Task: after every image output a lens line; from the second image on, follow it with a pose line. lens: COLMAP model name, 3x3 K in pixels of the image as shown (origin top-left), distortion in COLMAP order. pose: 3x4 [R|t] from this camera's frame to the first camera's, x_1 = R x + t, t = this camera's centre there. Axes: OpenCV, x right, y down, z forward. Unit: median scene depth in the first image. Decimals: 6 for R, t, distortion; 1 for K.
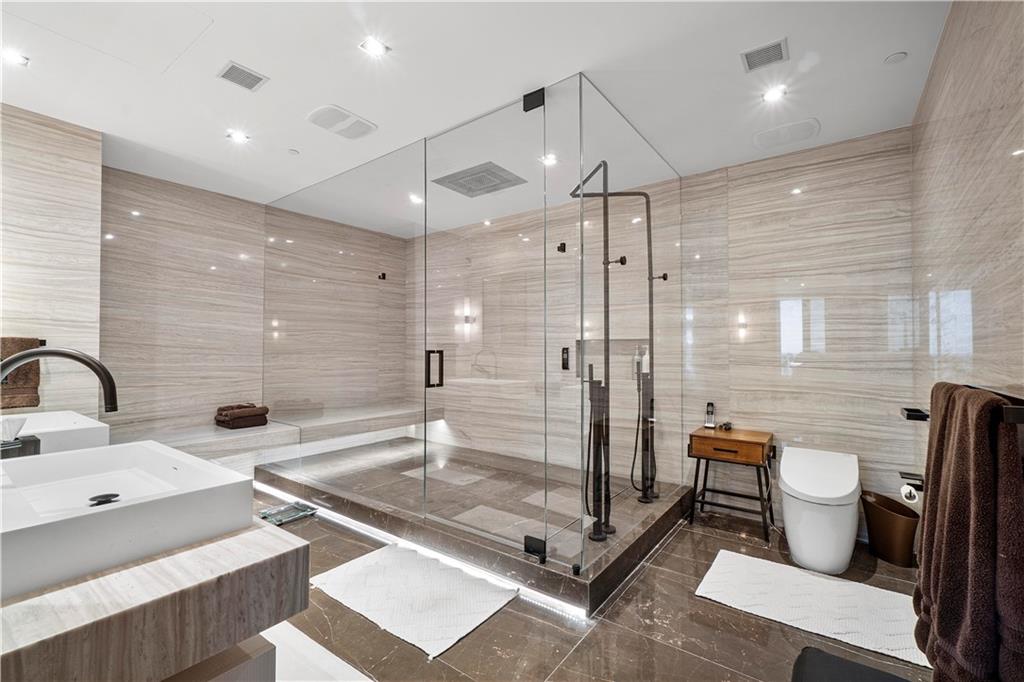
lens RADIAL K [[443.1, 0, 513.1], [0, 443.1, 344.8], [0, 0, 1]] dist [-0.004587, 0.001318]
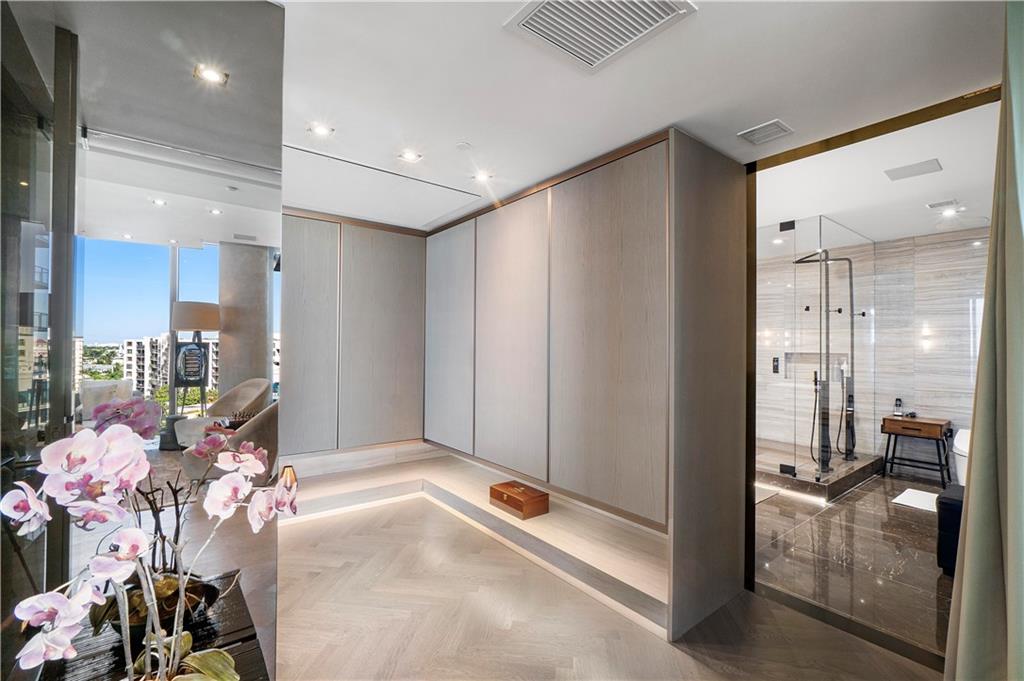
lens RADIAL K [[443.1, 0, 508.0], [0, 443.1, 343.2], [0, 0, 1]] dist [-0.004587, 0.001318]
pose [[0.960322, 0.006095, -0.278827, -0.389233], [-0.005381, 0.999980, 0.003324, -0.050191], [0.278841, -0.001692, 0.960336, -0.764775]]
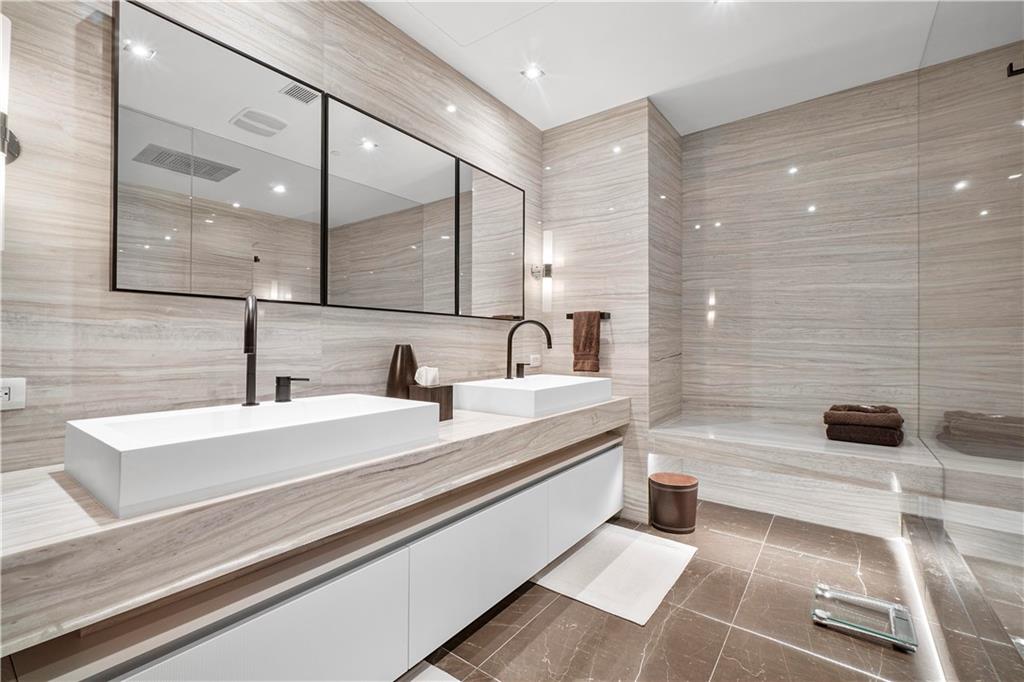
lens RADIAL K [[443.1, 0, 509.1], [0, 443.1, 339.2], [0, 0, 1]] dist [-0.004587, 0.001318]
pose [[-0.016065, -0.009232, -0.999828, 0.036701], [0.009069, 0.999915, -0.009379, 0.052093], [0.999830, -0.009218, -0.015980, 0.639208]]
